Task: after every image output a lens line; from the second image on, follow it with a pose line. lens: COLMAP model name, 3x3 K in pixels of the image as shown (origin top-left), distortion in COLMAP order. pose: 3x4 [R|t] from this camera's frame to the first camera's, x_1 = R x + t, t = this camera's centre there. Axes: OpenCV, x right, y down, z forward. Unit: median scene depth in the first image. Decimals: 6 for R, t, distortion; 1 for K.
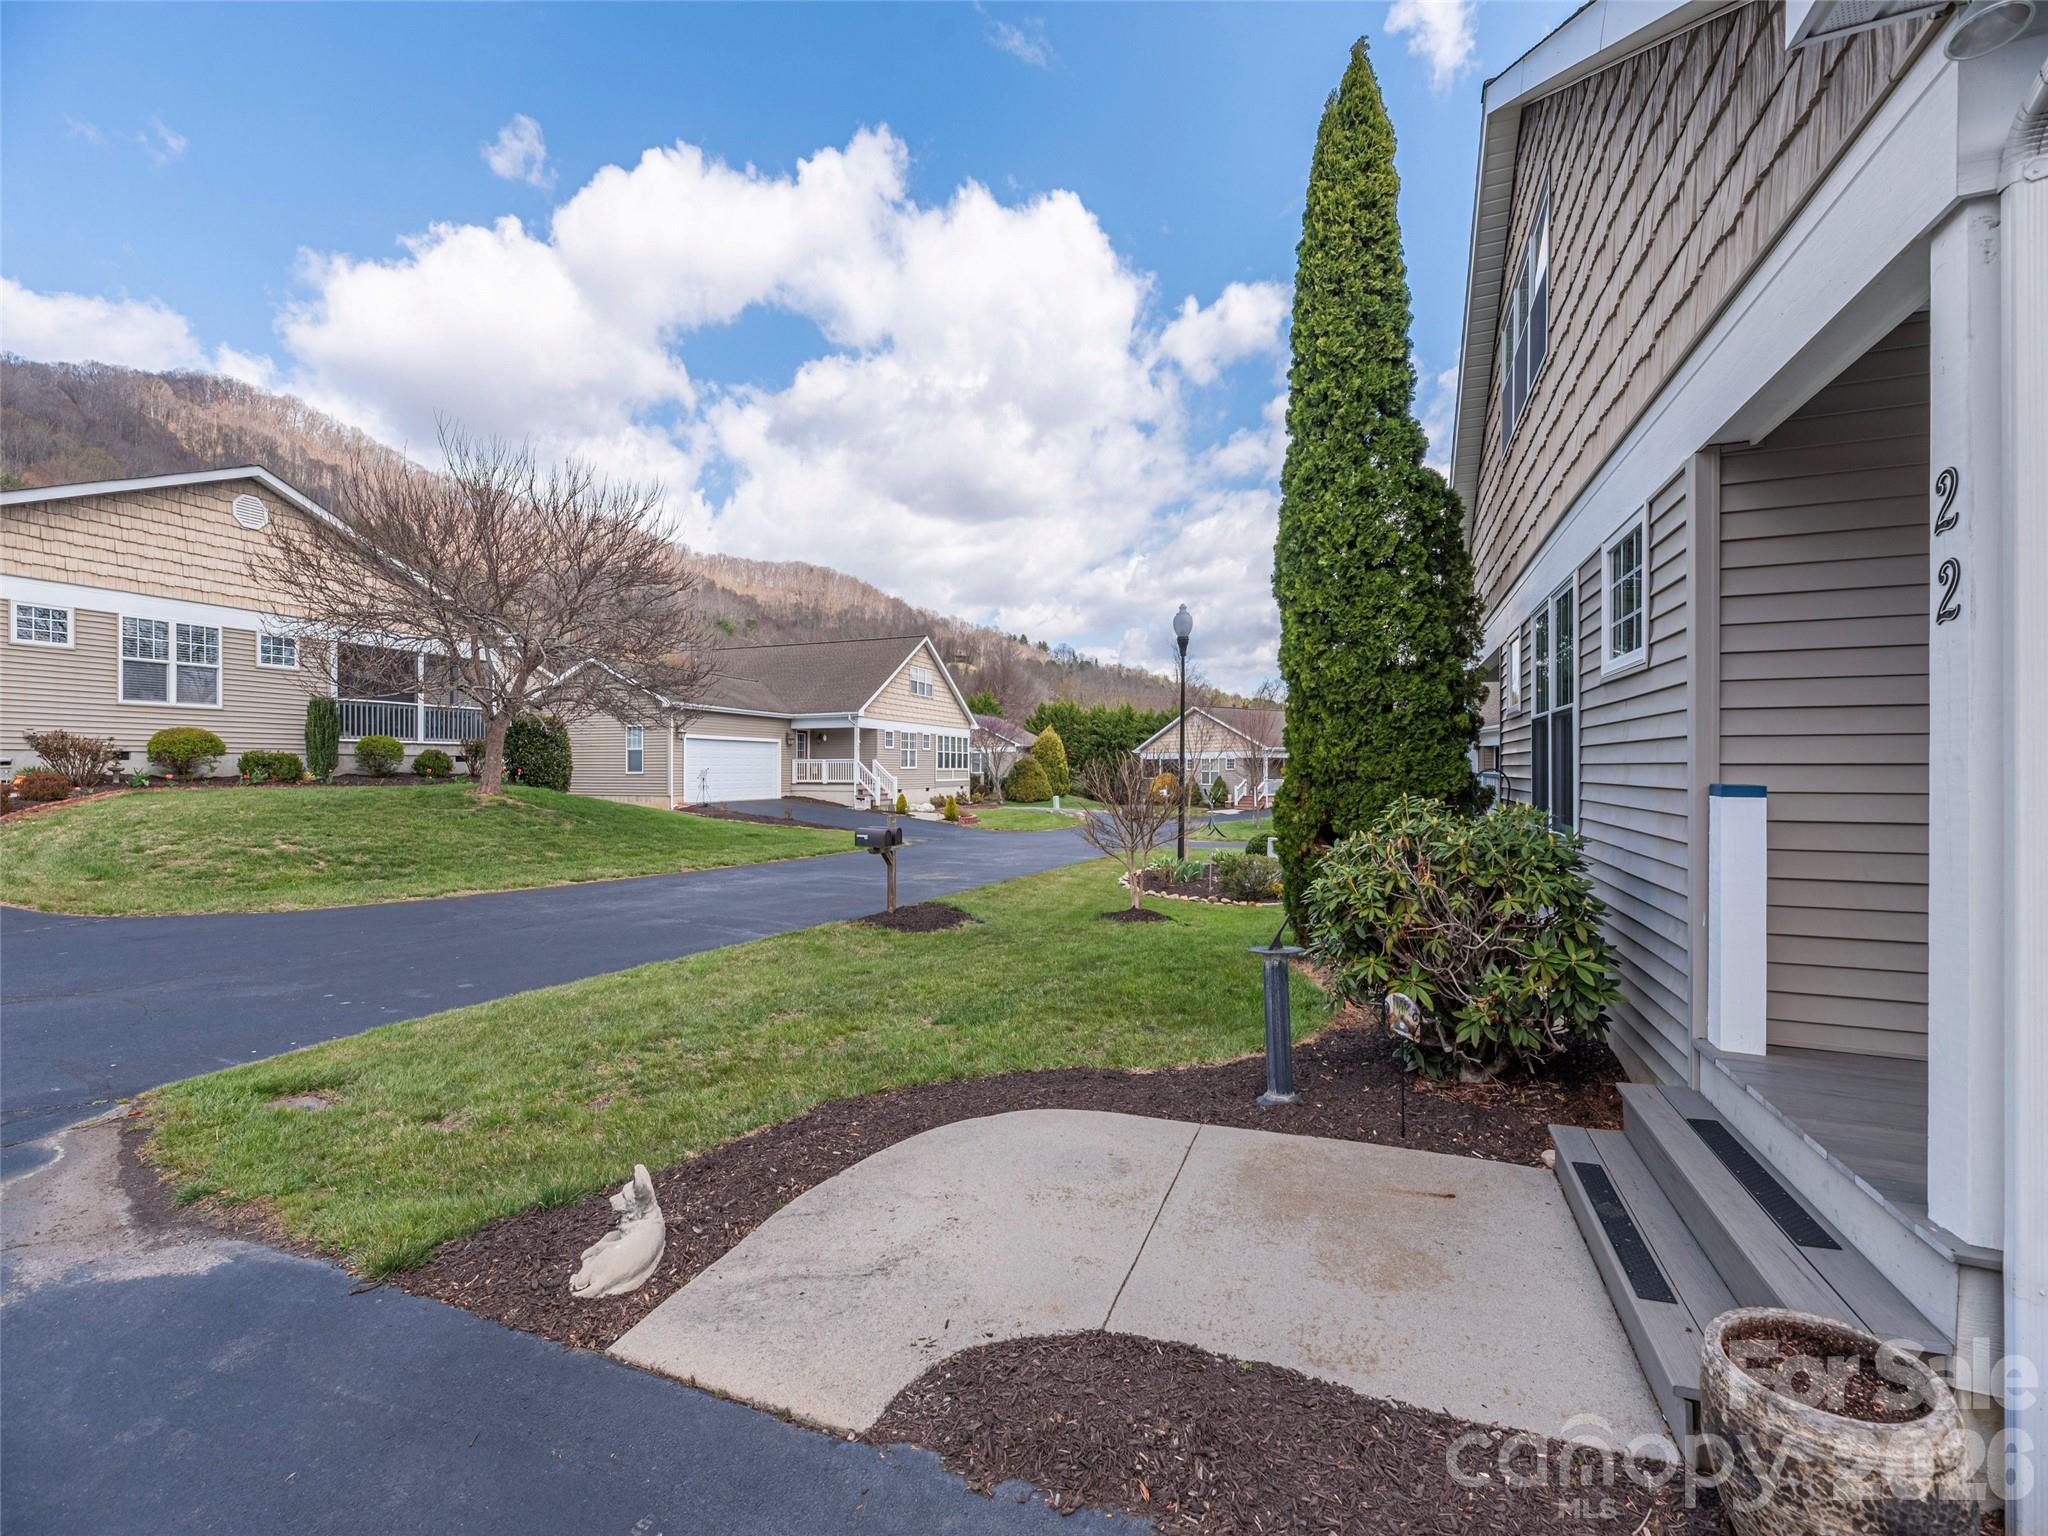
lens RADIAL K [[828.0, 0, 1019.7], [0, 828.0, 774.2], [0, 0, 1]] dist [-0.003853, 0.000121]
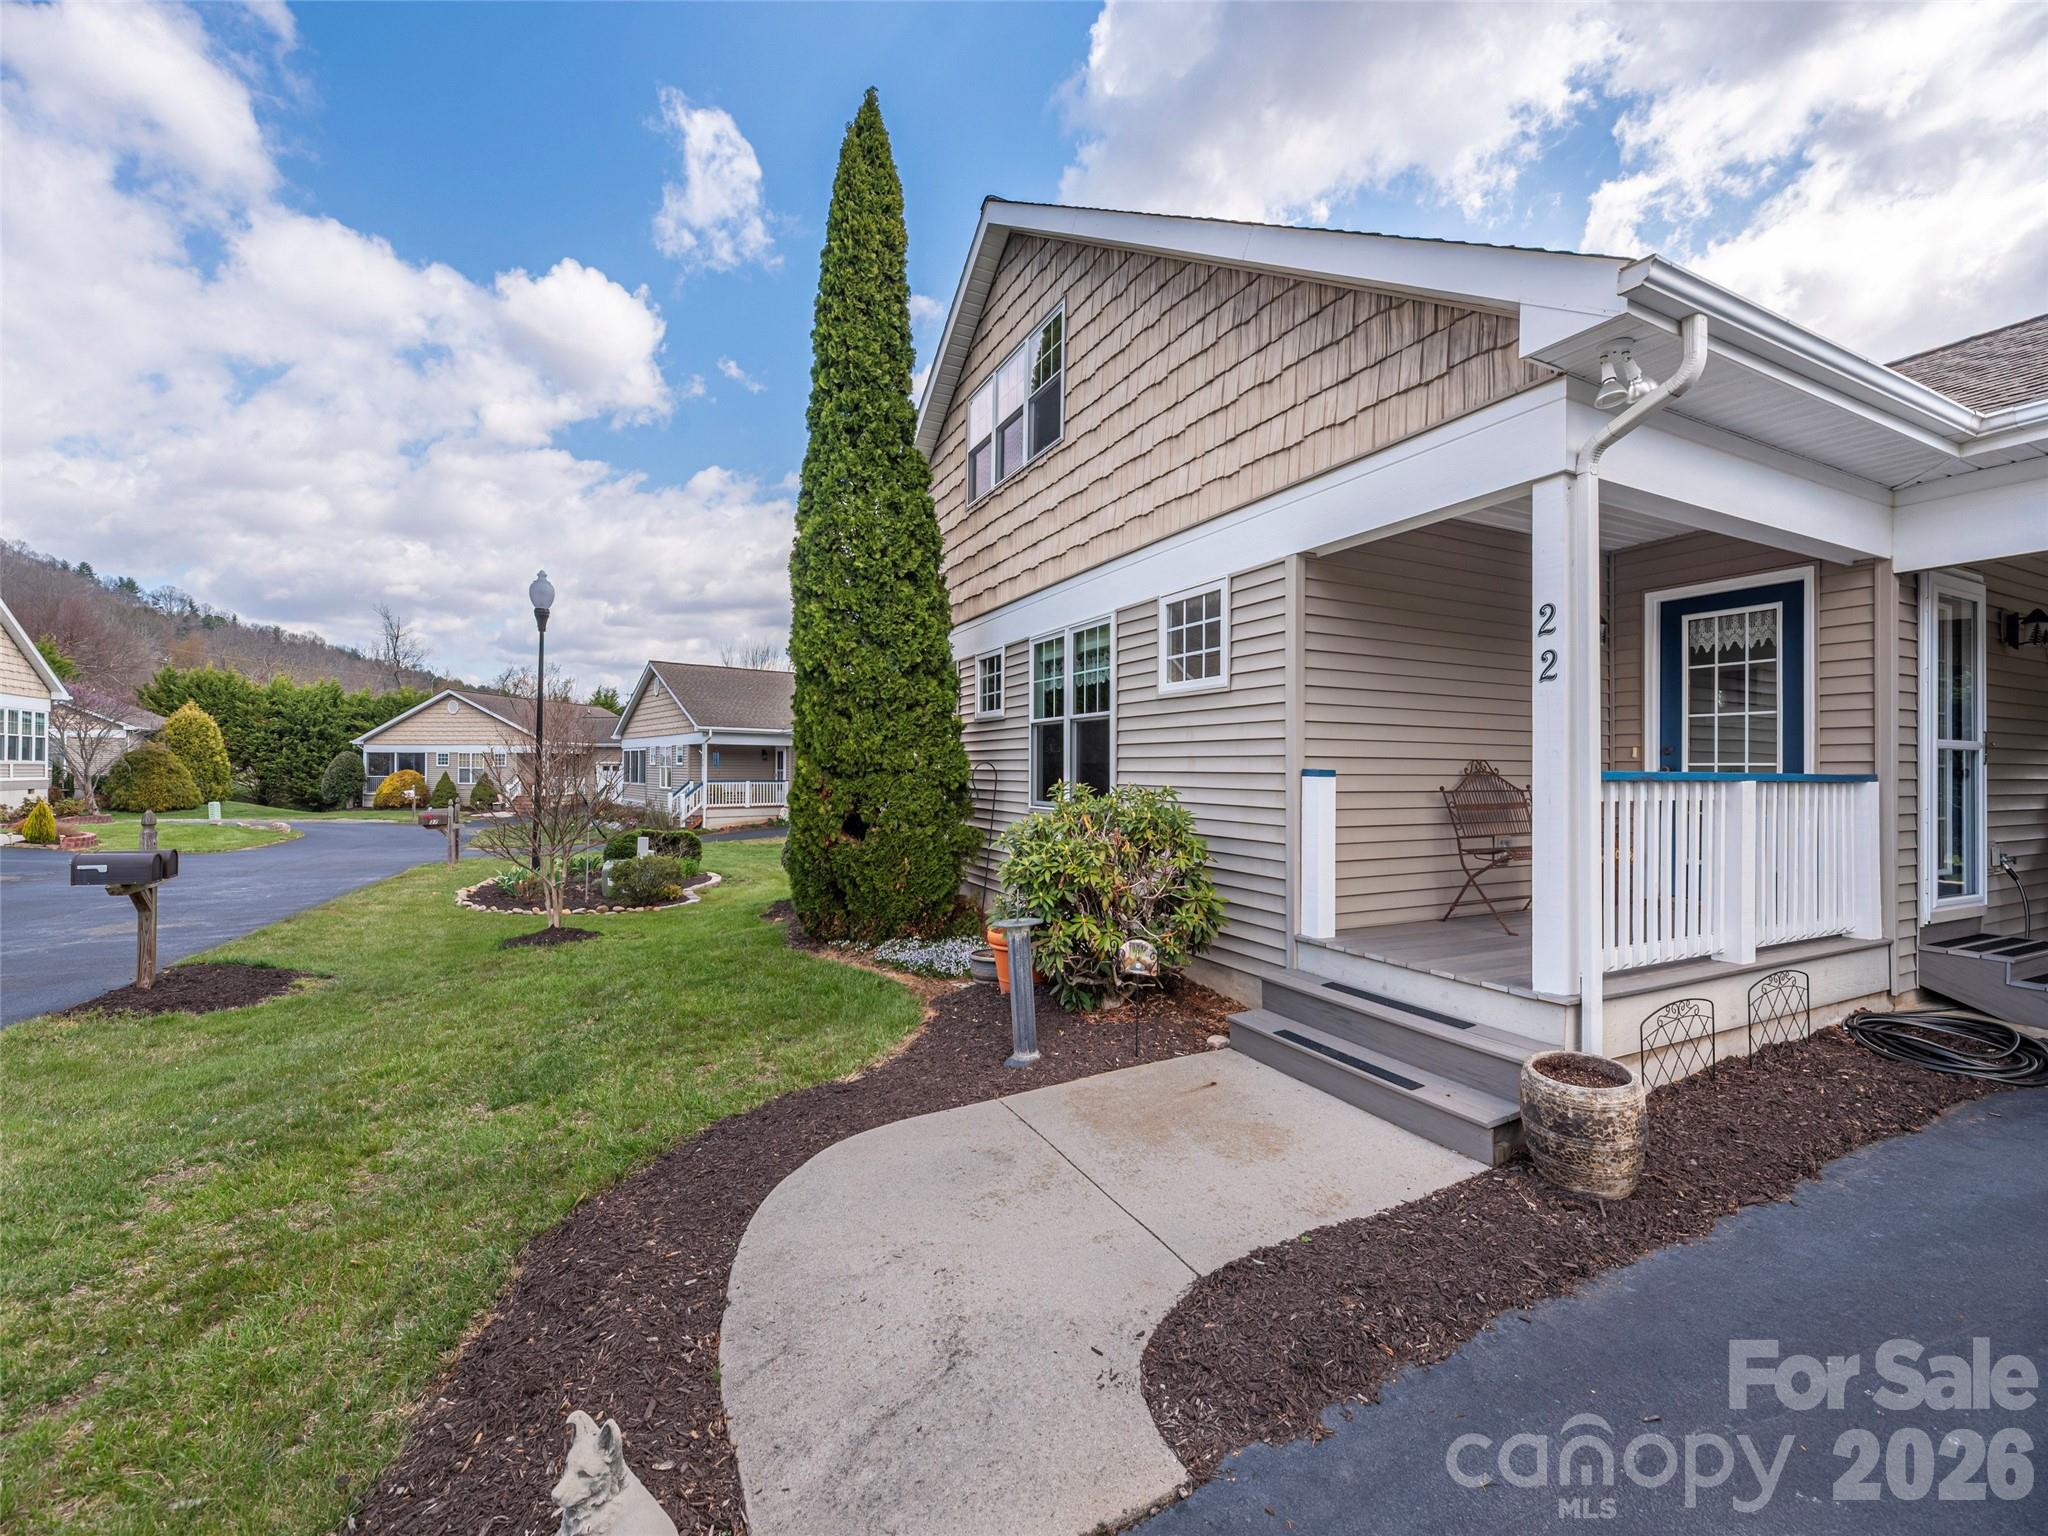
lens RADIAL K [[828.0, 0, 1013.0], [0, 828.0, 767.2], [0, 0, 1]] dist [-0.003853, 0.000121]
pose [[0.661033, 0.007224, 0.750322, -0.344231], [-0.001902, 0.999967, -0.007951, 0.010954], [-0.750354, 0.003829, 0.661025, 0.190042]]
